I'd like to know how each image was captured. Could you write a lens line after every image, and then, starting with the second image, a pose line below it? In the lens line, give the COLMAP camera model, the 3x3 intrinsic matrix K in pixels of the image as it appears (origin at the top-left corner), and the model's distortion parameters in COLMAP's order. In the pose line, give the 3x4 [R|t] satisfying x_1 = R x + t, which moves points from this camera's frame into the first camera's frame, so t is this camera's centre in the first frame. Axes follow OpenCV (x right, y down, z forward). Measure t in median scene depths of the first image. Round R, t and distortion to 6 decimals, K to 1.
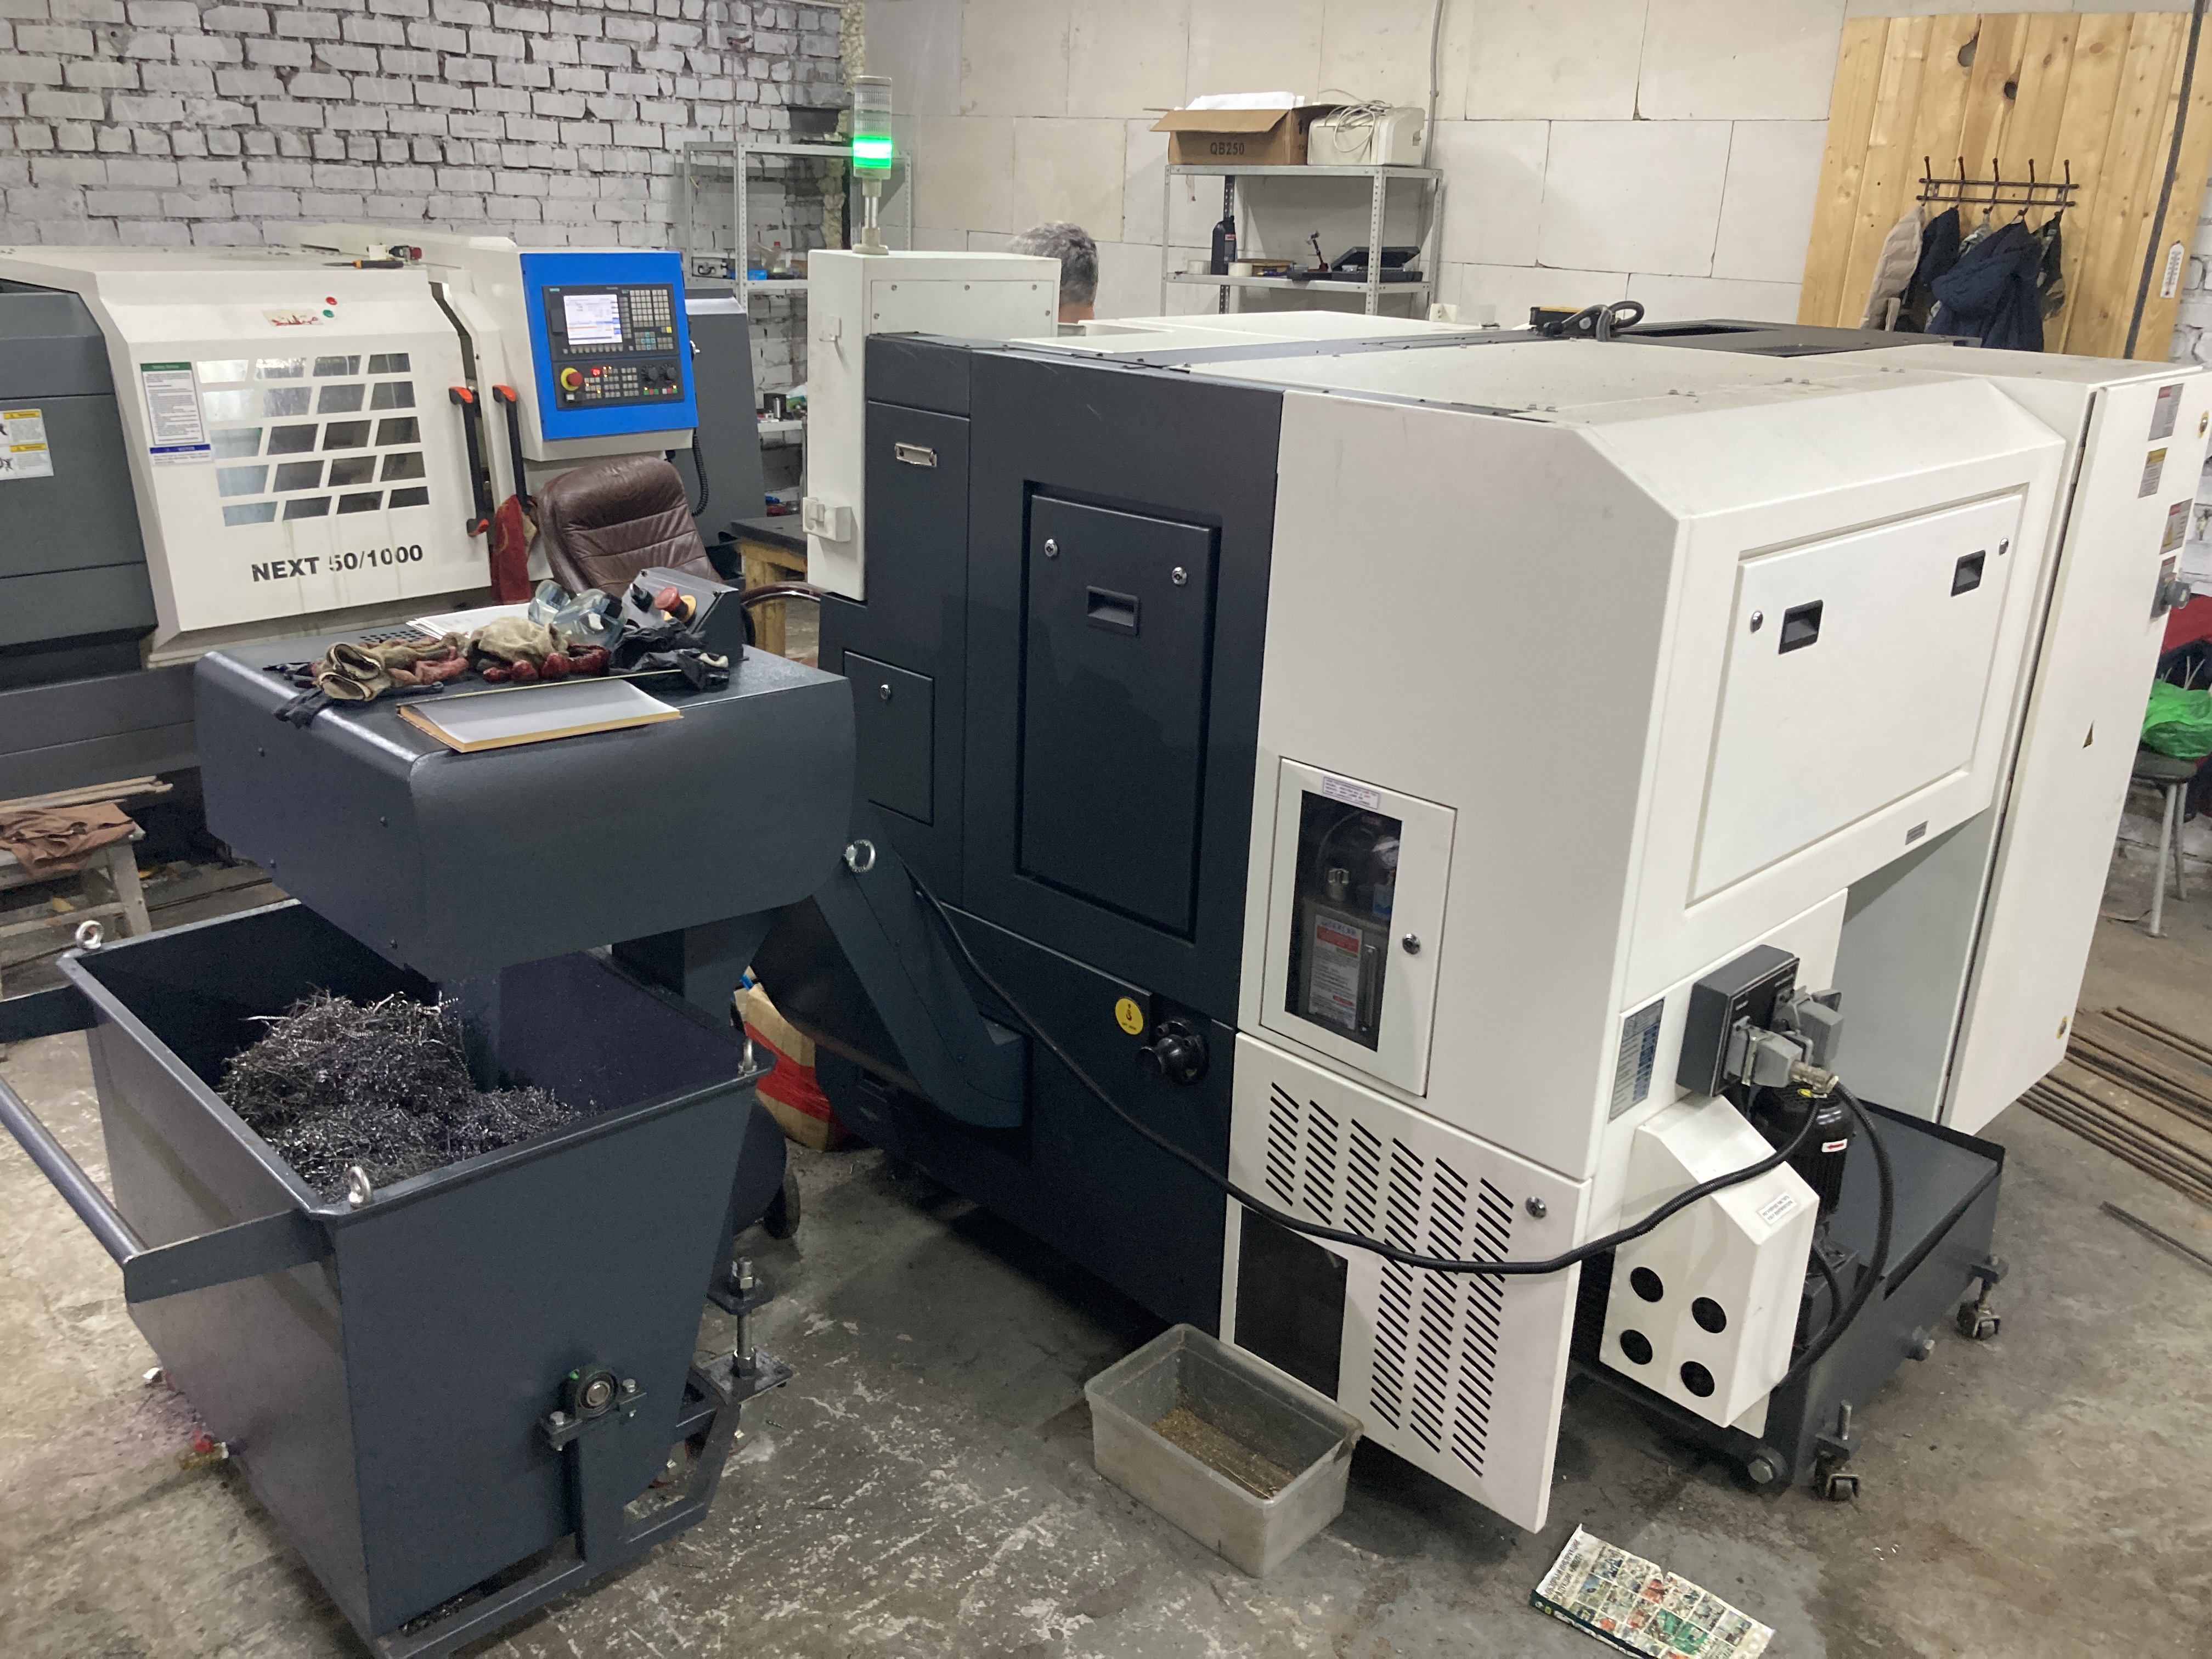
lens RADIAL K [[1788.3, 0, 1088.9], [0, 1788.3, 827.1], [0, 0, 1]] dist [0.072751, -0.103657]
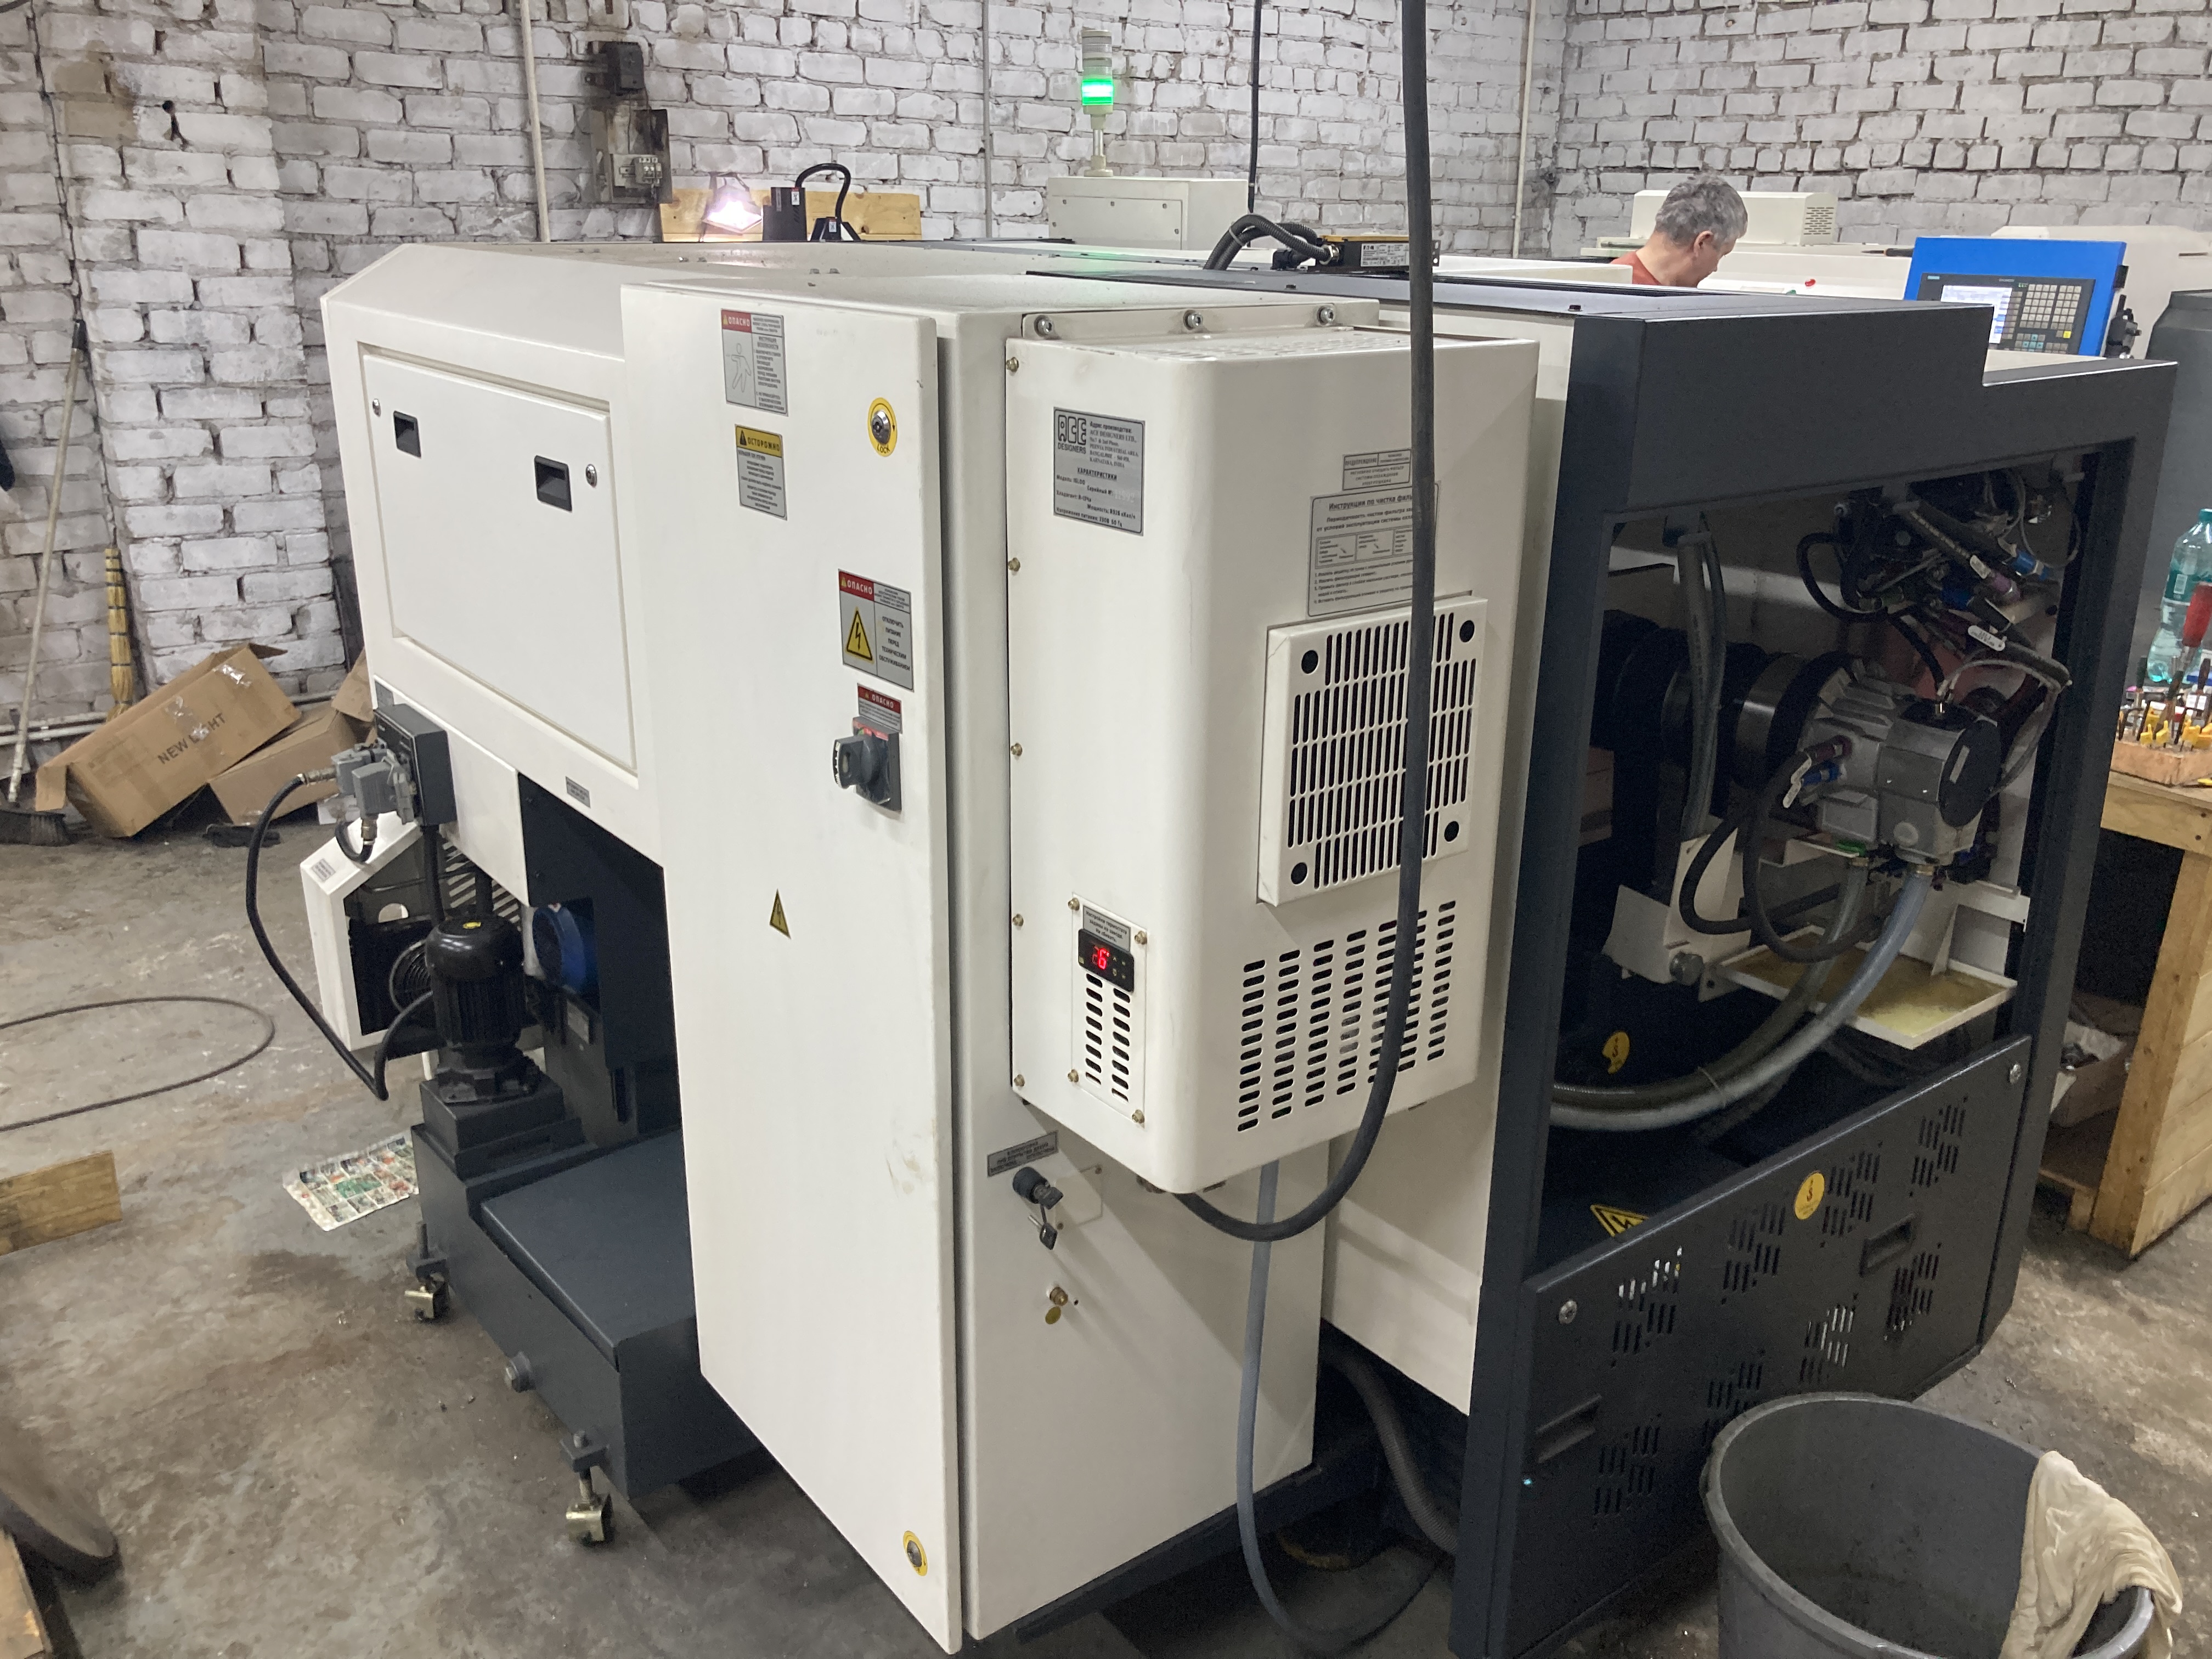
lens RADIAL K [[1788.3, 0, 1088.9], [0, 1788.3, 827.1], [0, 0, 1]] dist [0.072751, -0.103657]
pose [[-0.137695, 0.282097, -0.949453, 1.193288], [-0.342437, 0.885913, 0.312881, -0.316680], [0.929396, 0.368210, -0.025385, 1.199482]]
